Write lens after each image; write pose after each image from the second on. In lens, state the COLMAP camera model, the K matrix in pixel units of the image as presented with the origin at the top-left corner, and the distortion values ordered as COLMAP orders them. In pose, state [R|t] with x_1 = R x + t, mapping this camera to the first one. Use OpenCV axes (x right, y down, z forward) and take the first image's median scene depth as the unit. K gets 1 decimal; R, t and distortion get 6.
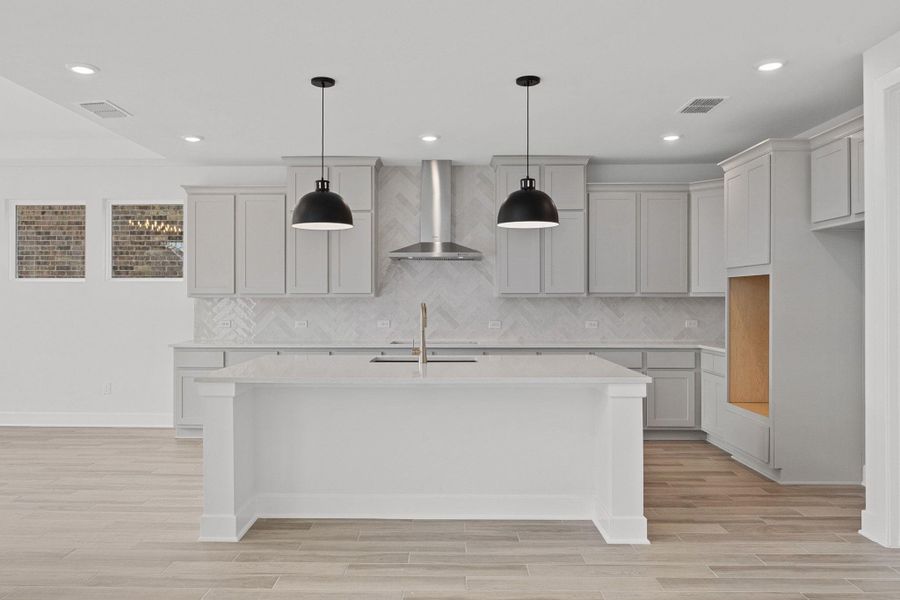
lens RADIAL K [[683.4, 0, 411.2], [0, 683.4, 297.2], [0, 0, 1]] dist [-0.002372, -0.002352]
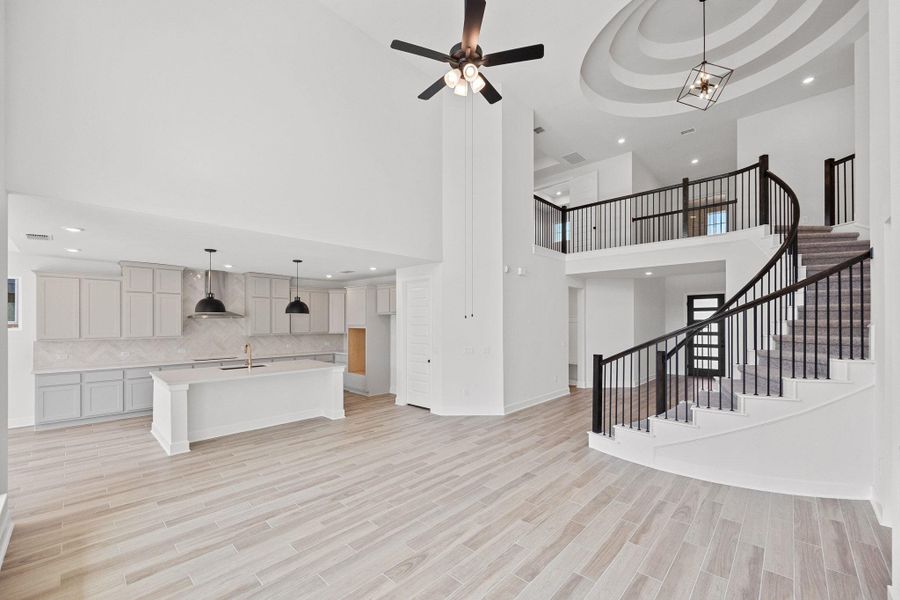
lens RADIAL K [[357.6, 0, 450.0], [0, 357.6, 300.0], [0, 0, 1]] dist [0.000029, 0.000021]
pose [[0.668652, 0.047402, 0.742063, -0.311711], [-0.004322, 0.998197, -0.059869, -0.050574], [-0.743563, 0.036824, 0.667651, -0.270527]]
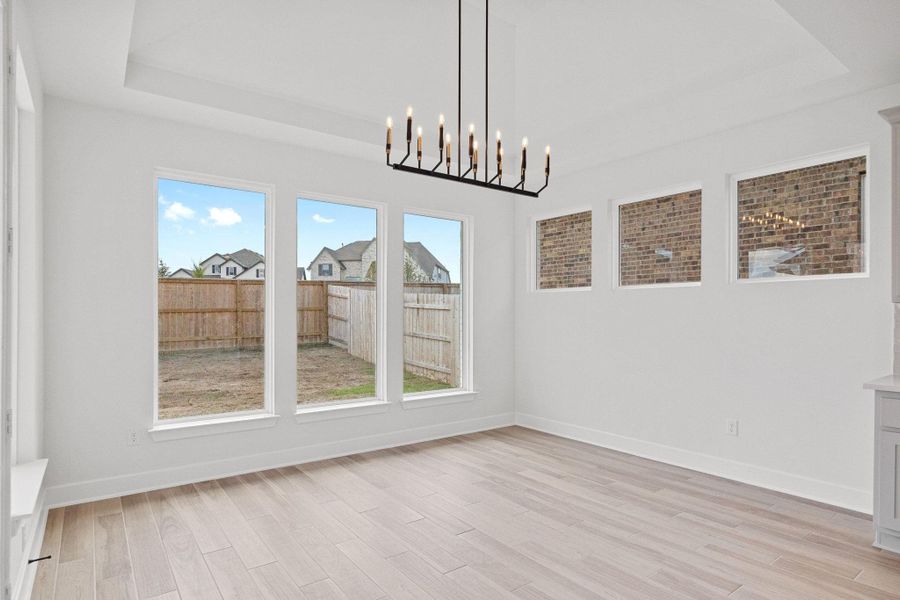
lens RADIAL K [[463.8, 0, 449.3], [0, 463.8, 314.1], [0, 0, 1]] dist [-0.016879, -0.000181]
pose [[0.638378, -0.003501, -0.769715, -0.276849], [0.005858, 0.999983, 0.000310, 0.007823], [0.769700, -0.004706, 0.638388, 0.478231]]
